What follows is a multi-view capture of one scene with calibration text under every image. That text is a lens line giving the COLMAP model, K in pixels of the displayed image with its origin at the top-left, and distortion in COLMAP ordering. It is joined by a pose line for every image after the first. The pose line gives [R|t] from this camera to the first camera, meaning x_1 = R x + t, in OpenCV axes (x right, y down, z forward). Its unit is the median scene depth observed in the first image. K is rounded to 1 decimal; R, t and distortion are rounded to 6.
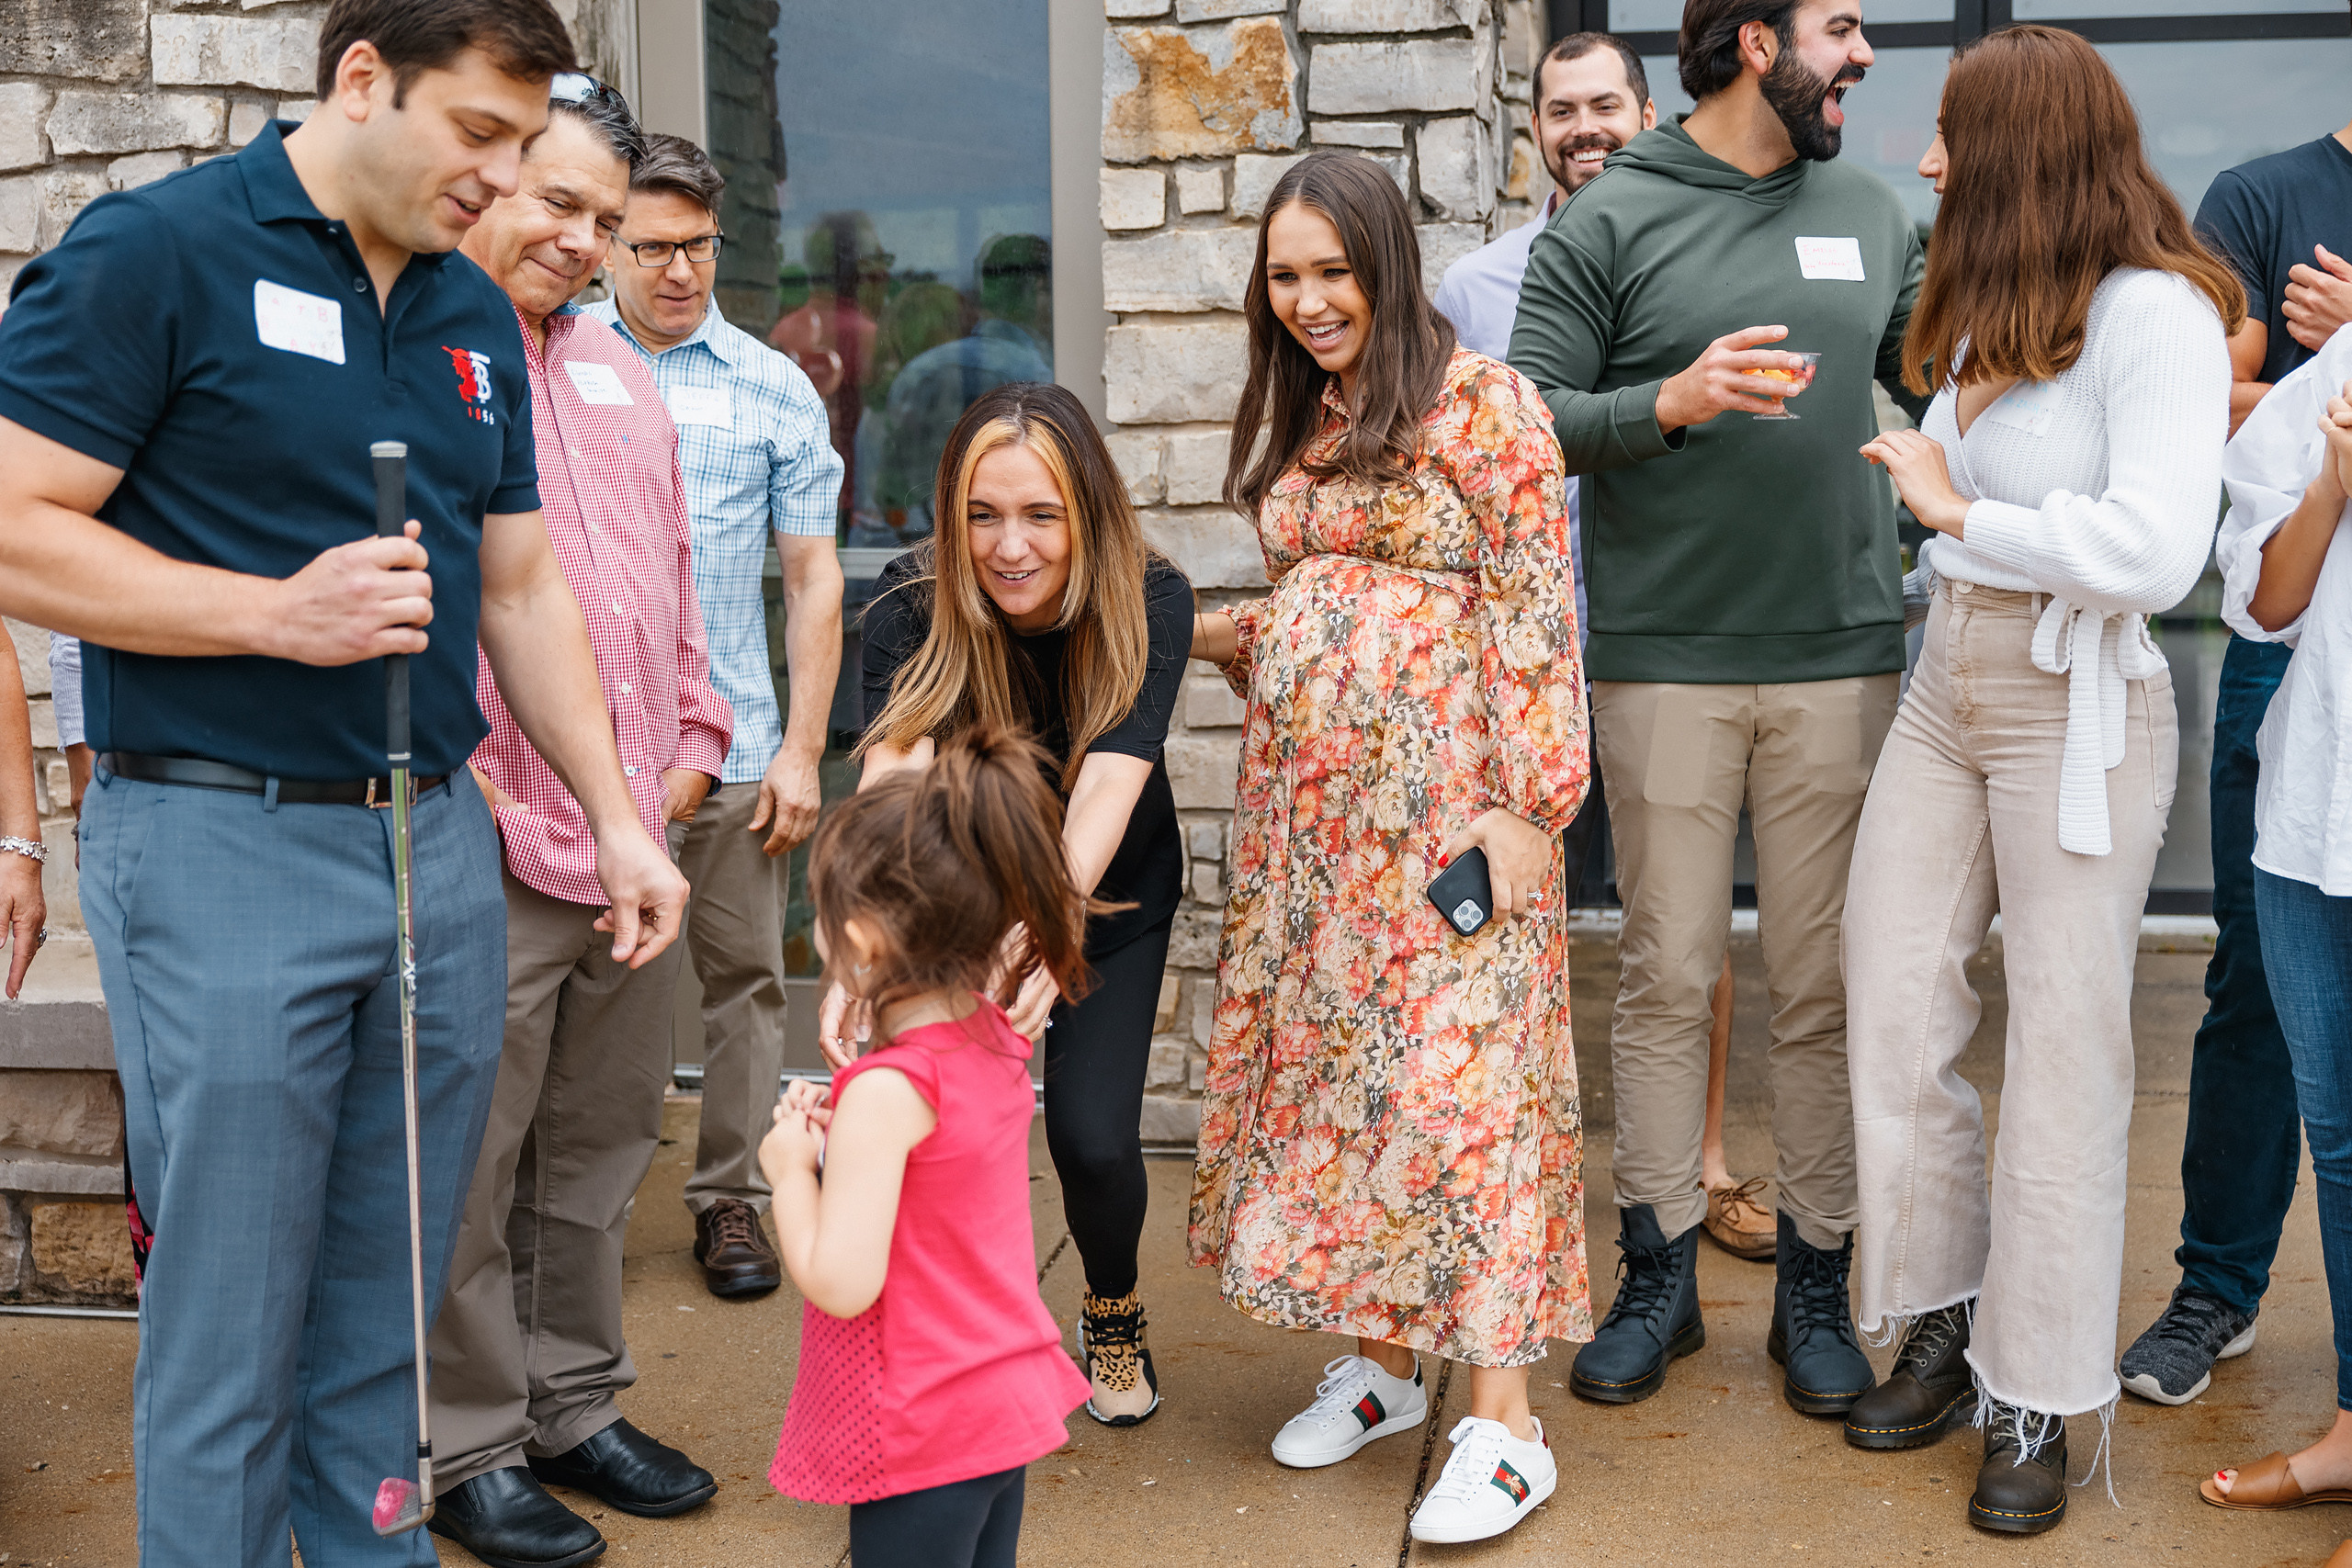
lens RADIAL K [[2684.8, 0, 1177.4], [0, 2684.8, 770.8], [0, 0, 1]] dist [-0.059882, 0.000000]
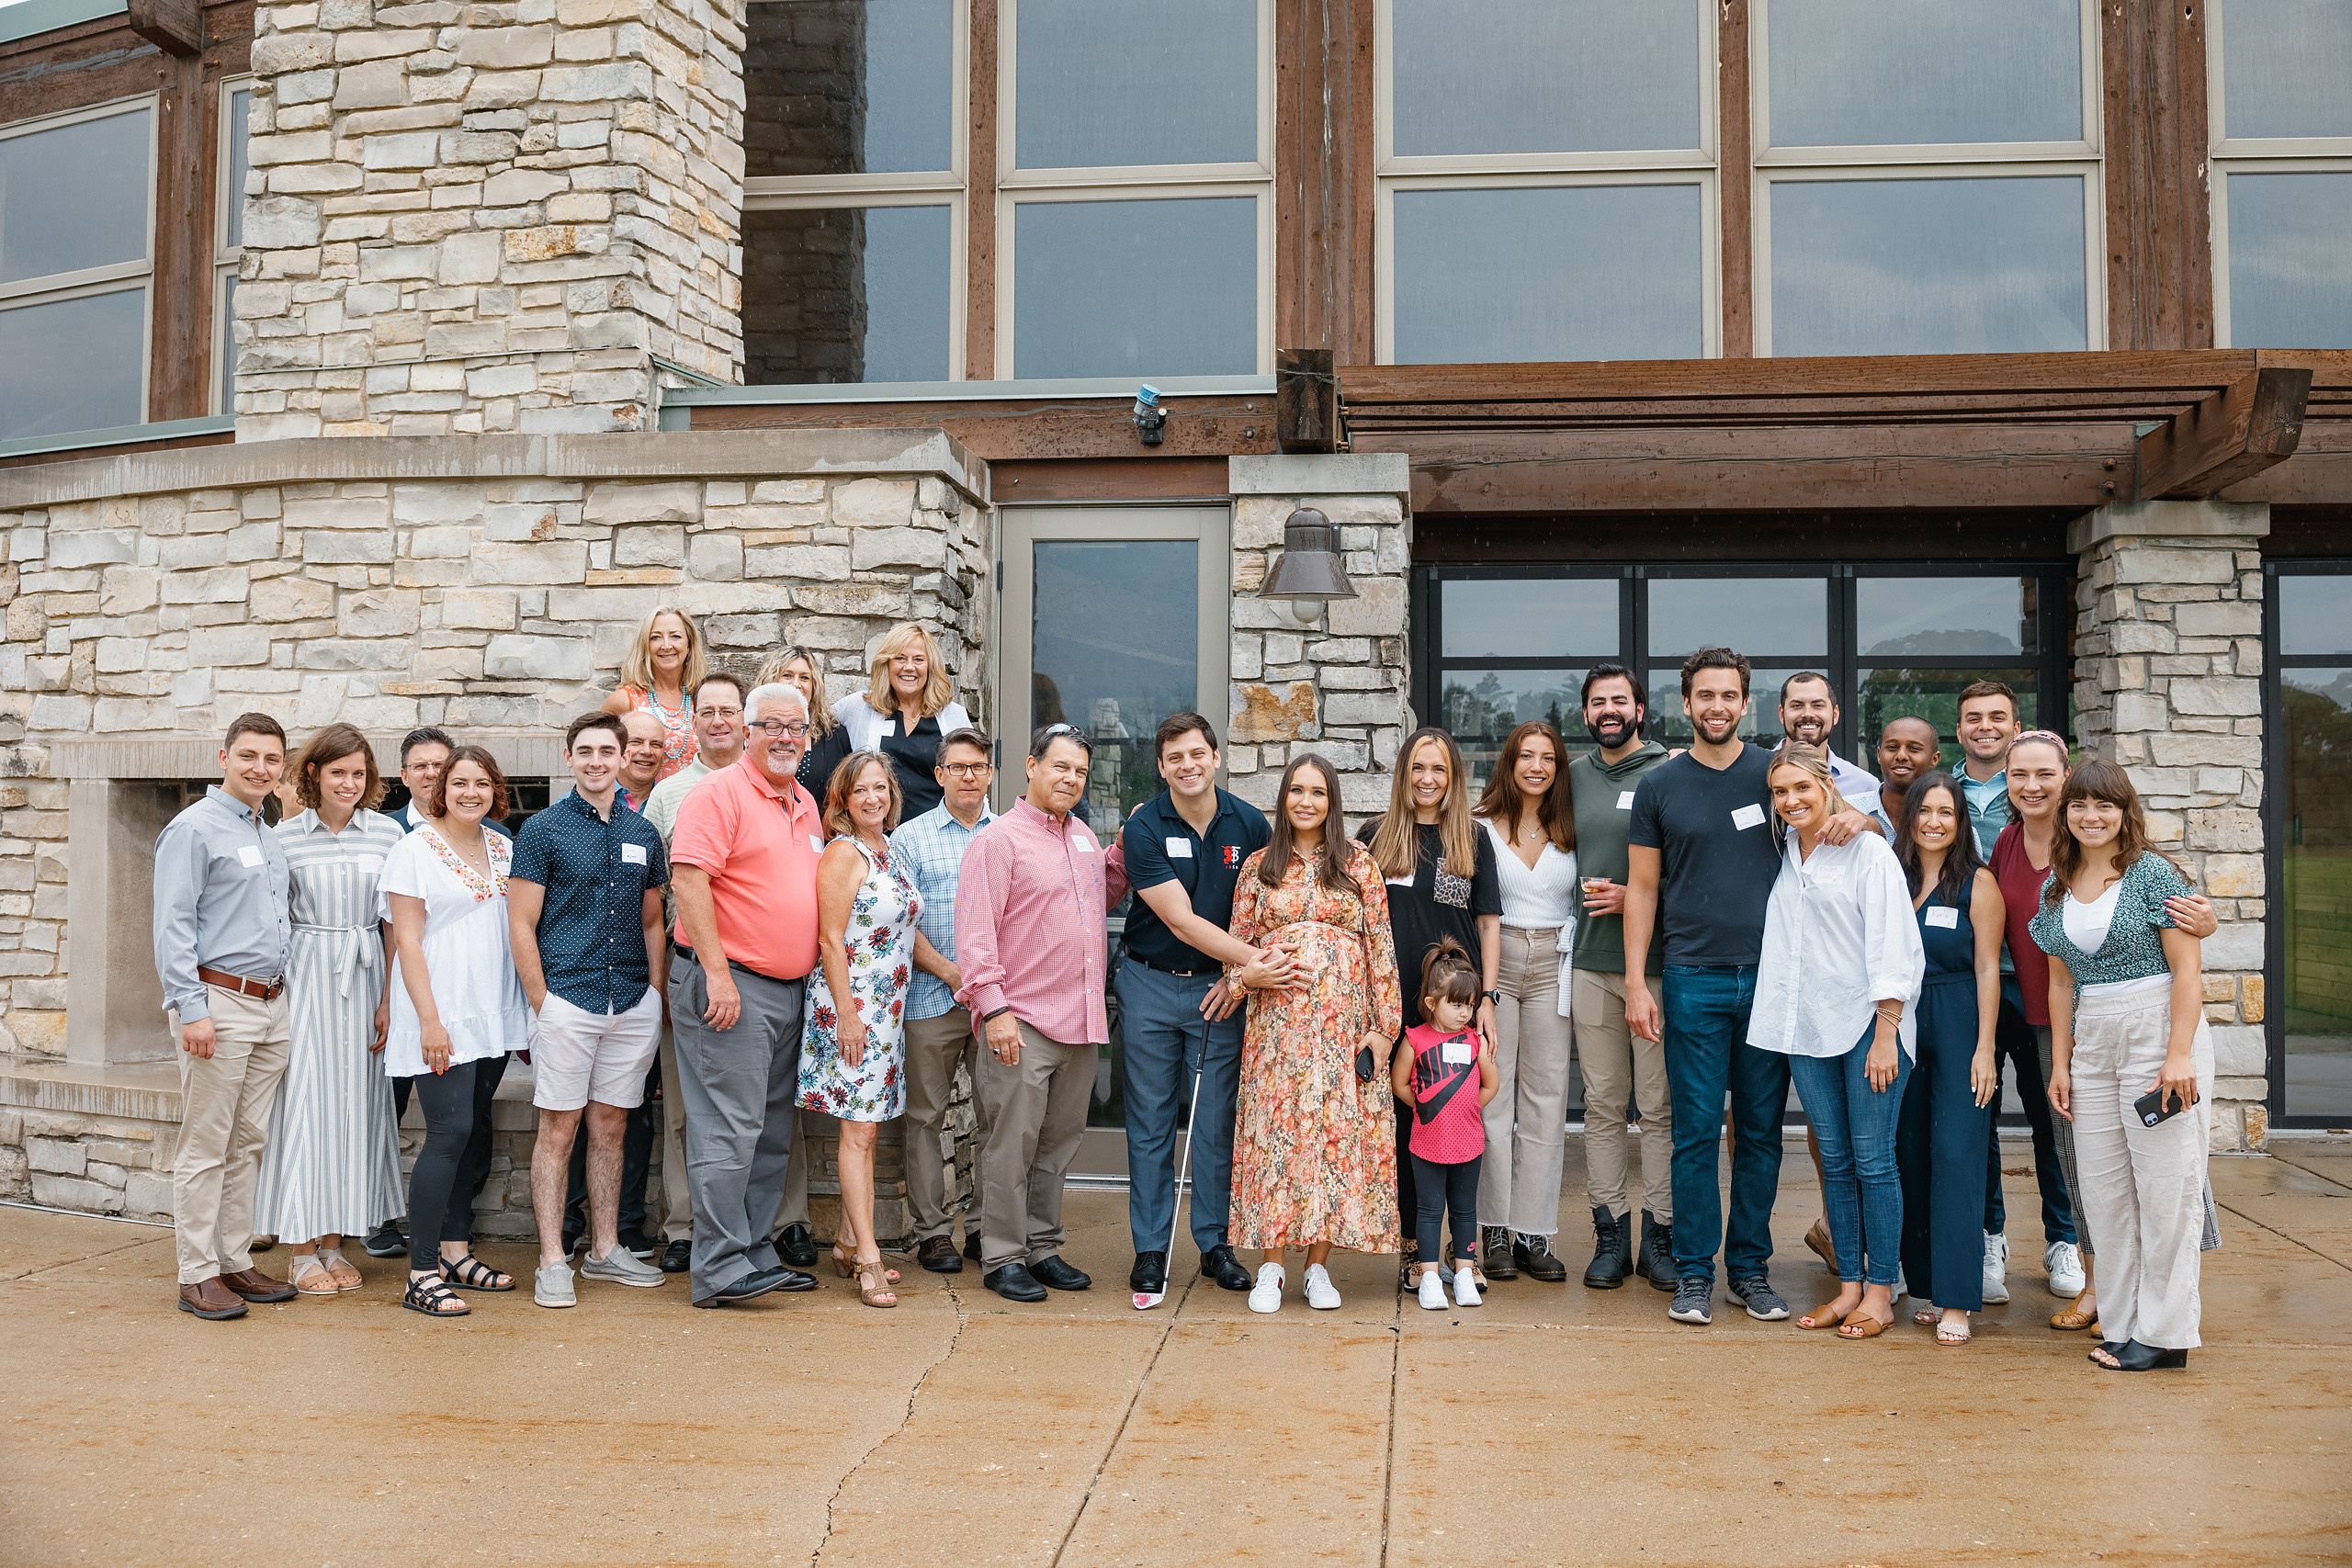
lens RADIAL K [[2617.6, 0, 1197.5], [0, 2617.6, 738.2], [0, 0, 1]] dist [-0.188240, 0.000000]
pose [[0.998377, 0.017550, 0.054179, -0.173500], [-0.007399, 0.983240, -0.182164, 0.163088], [-0.056468, 0.181468, 0.981774, -1.126610]]
